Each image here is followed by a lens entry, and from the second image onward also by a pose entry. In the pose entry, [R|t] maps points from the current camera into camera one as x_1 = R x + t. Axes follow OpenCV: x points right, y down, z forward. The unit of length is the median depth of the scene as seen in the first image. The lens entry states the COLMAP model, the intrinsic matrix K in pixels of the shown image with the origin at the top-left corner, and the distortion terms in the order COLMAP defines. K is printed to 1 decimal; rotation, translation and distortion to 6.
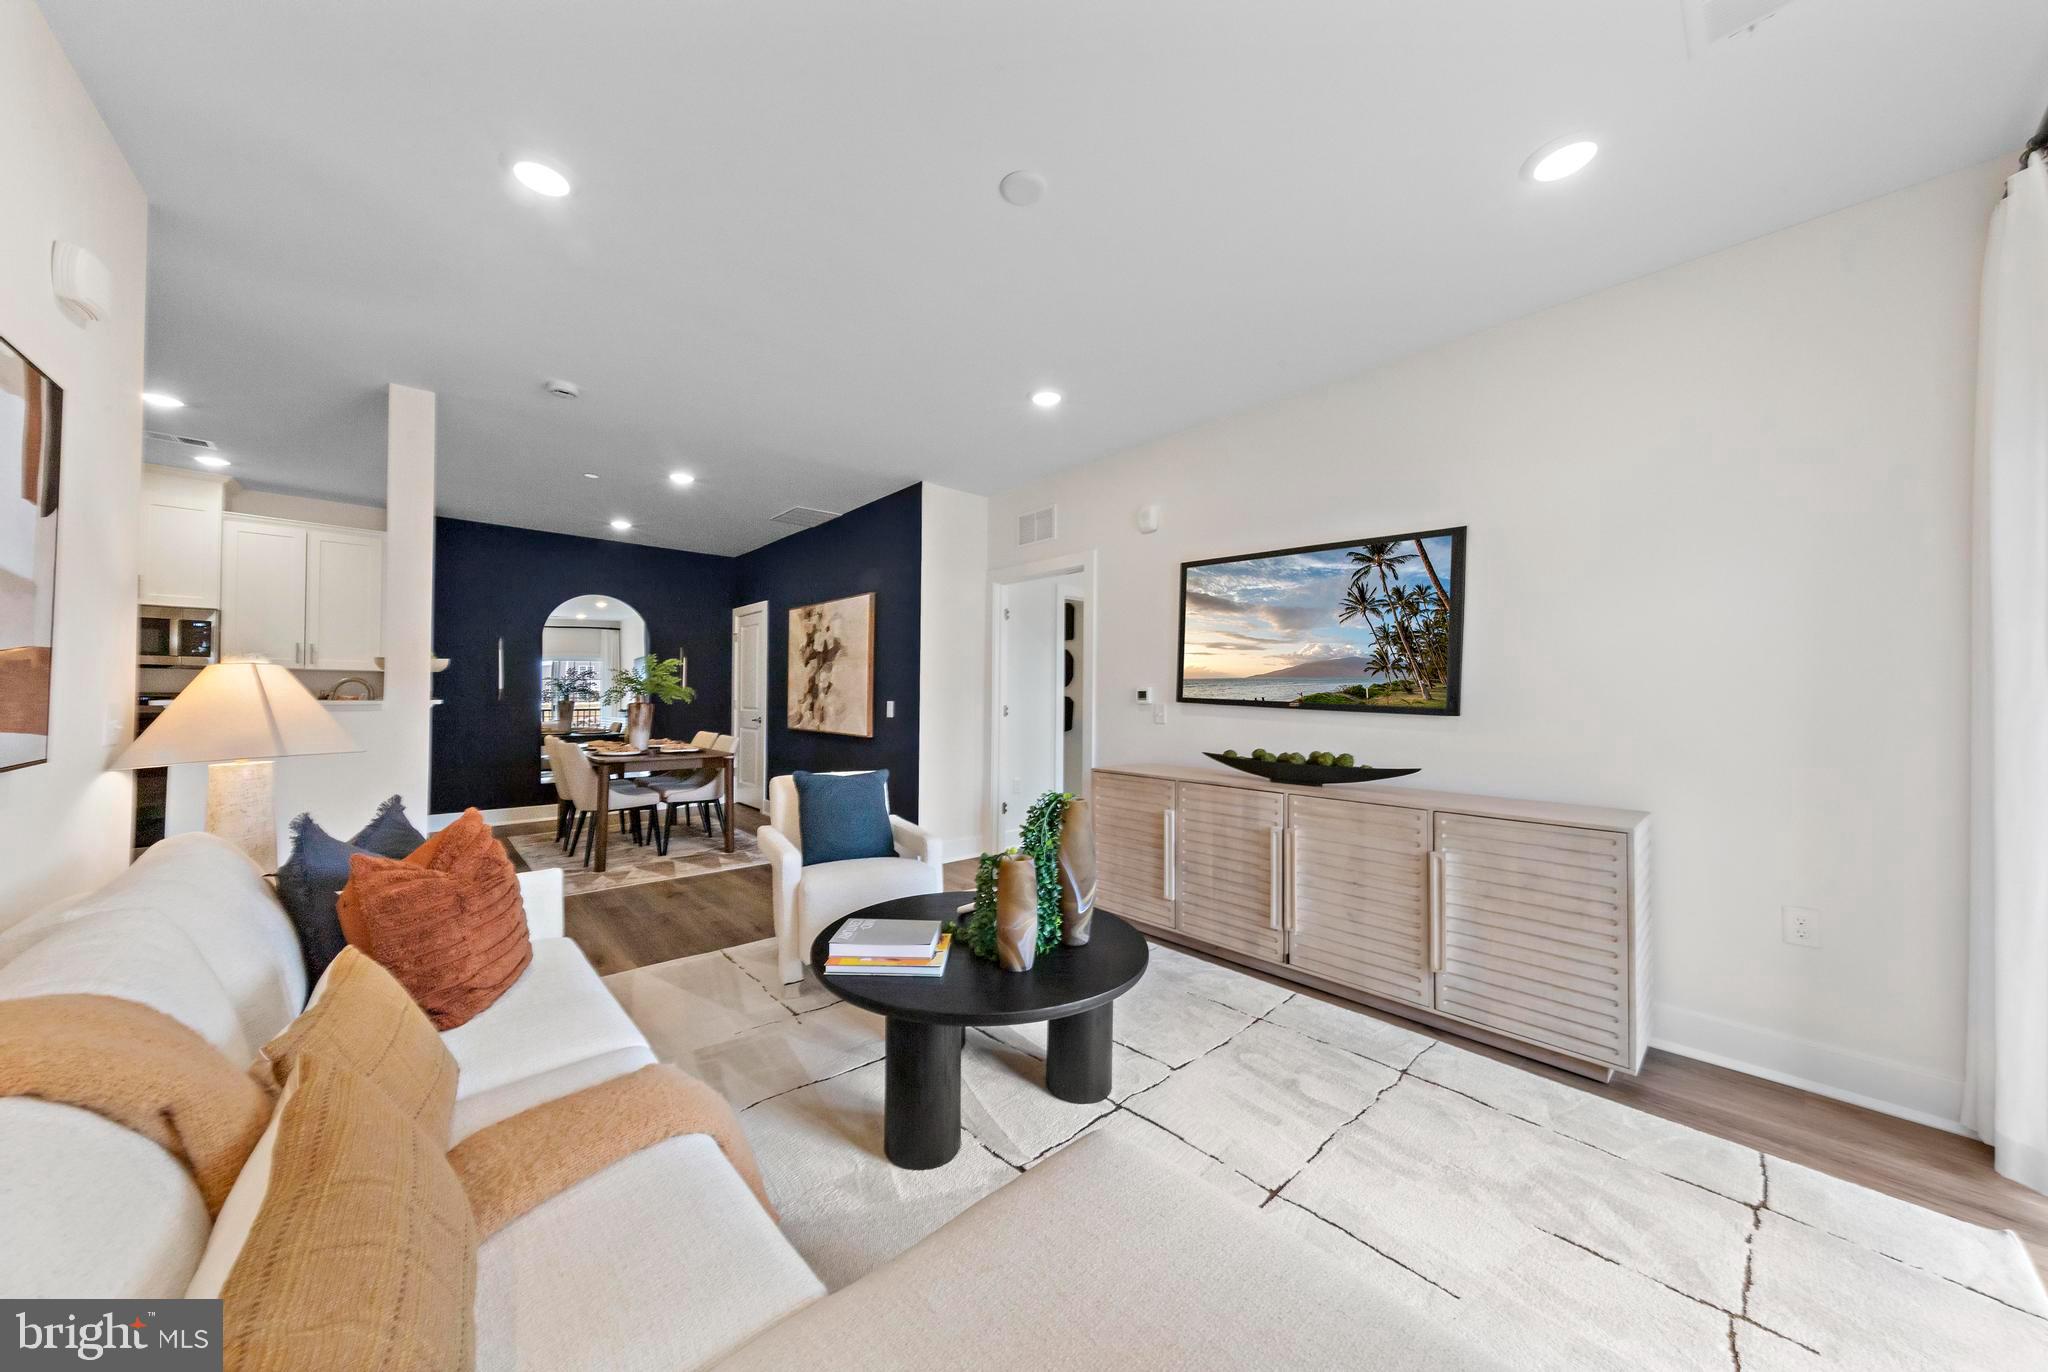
lens RADIAL K [[681.8, 0, 1009.9], [0, 681.8, 686.3], [0, 0, 1]] dist [0.001860, -0.000019]
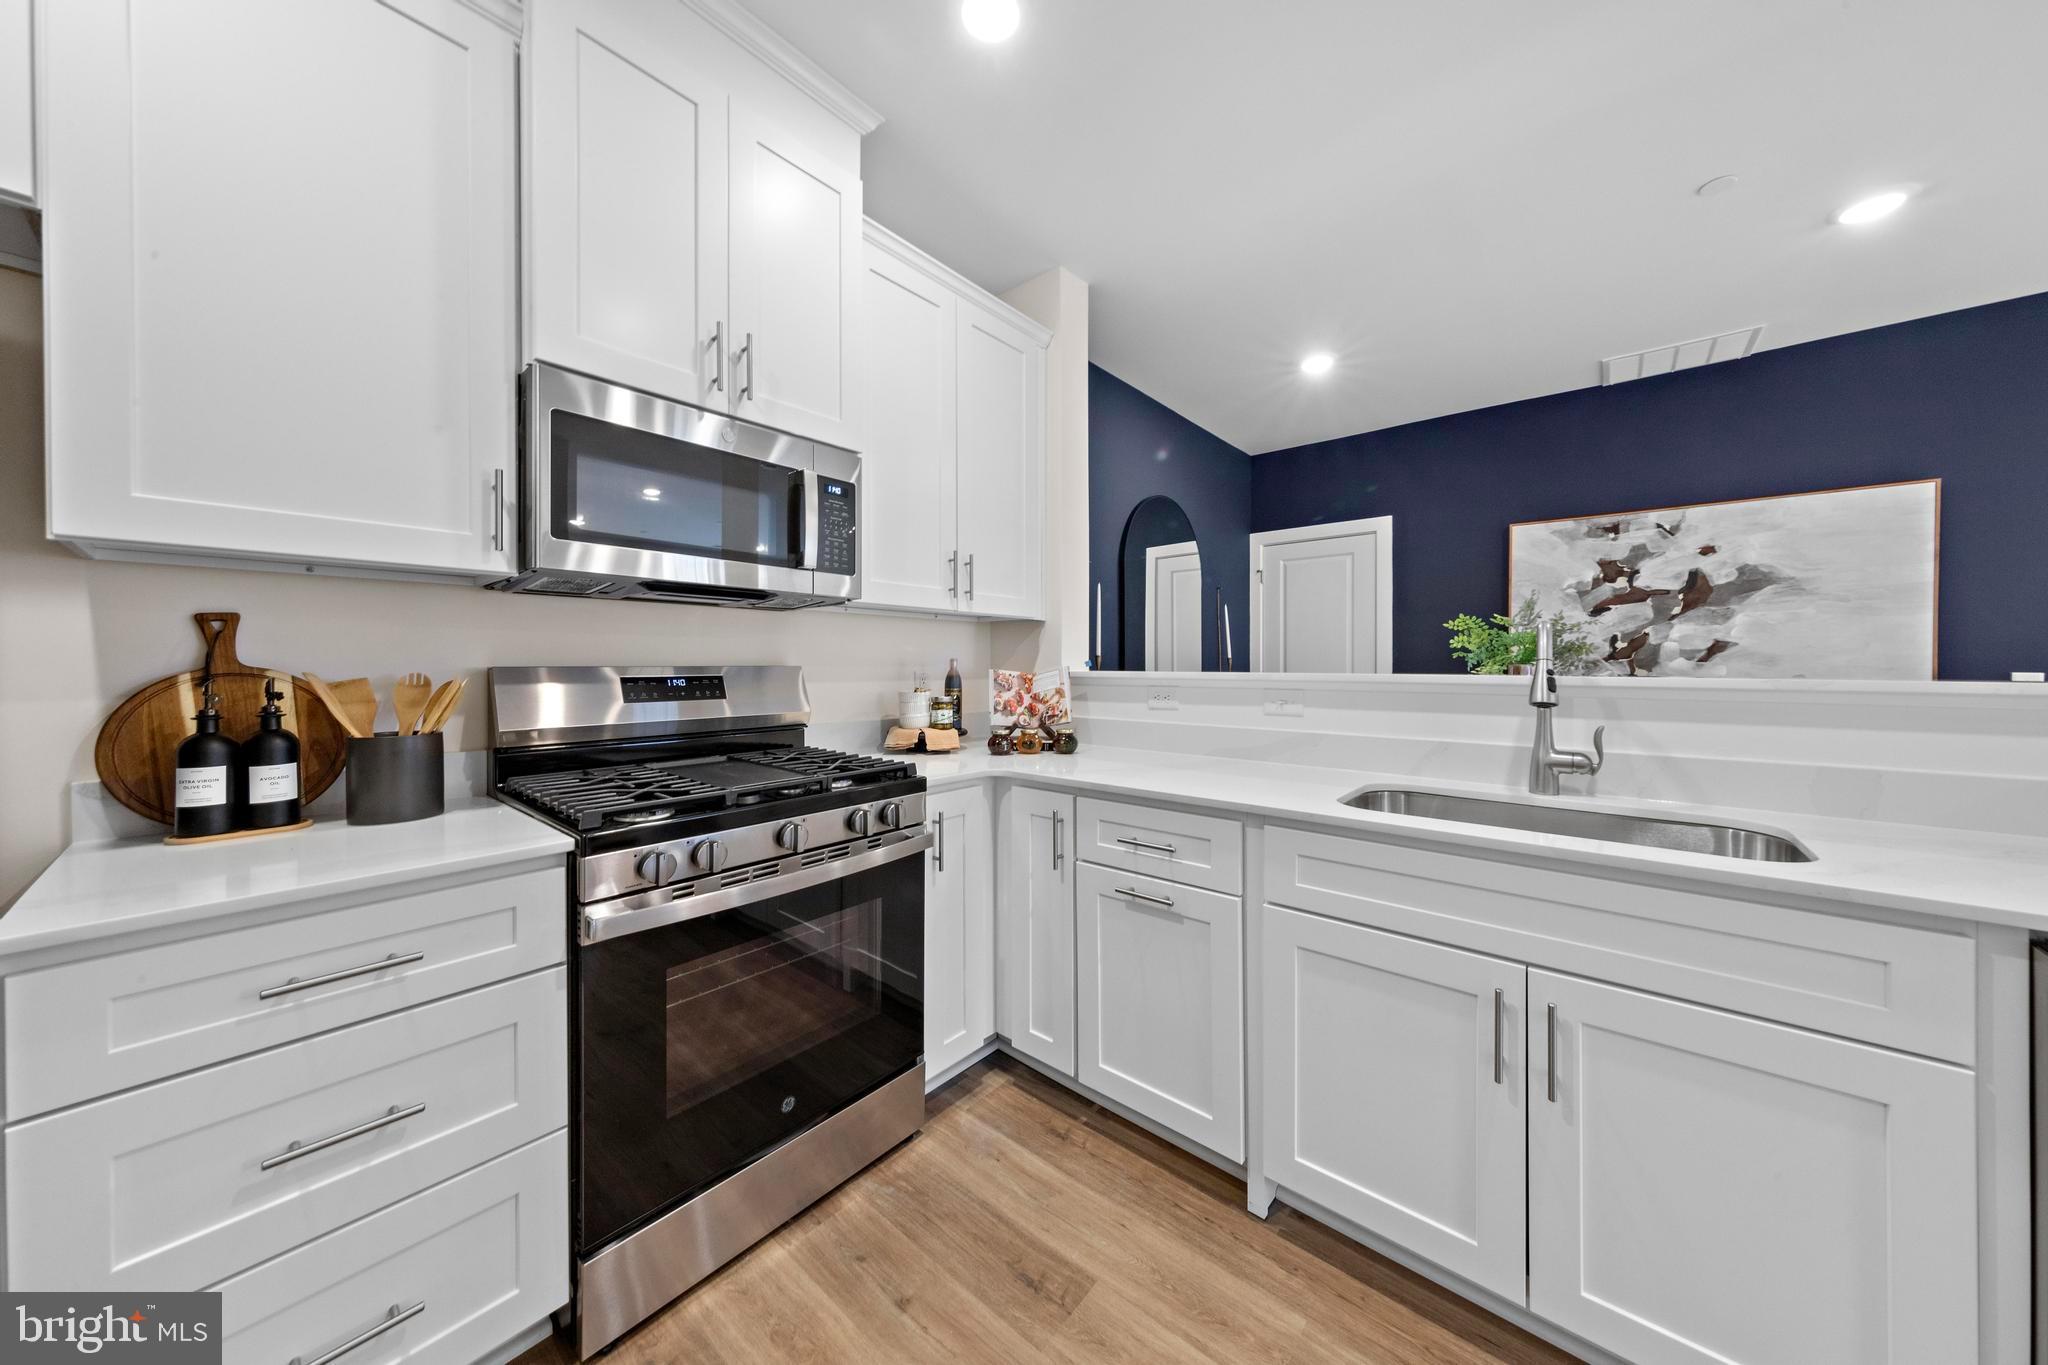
lens RADIAL K [[681.8, 0, 1023.1], [0, 681.8, 670.8], [0, 0, 1]] dist [0.001860, -0.000019]
pose [[0.990651, -0.012203, 0.135877, -1.515779], [0.009556, 0.999752, 0.020114, 0.006265], [-0.136089, -0.018627, 0.990522, 0.773996]]
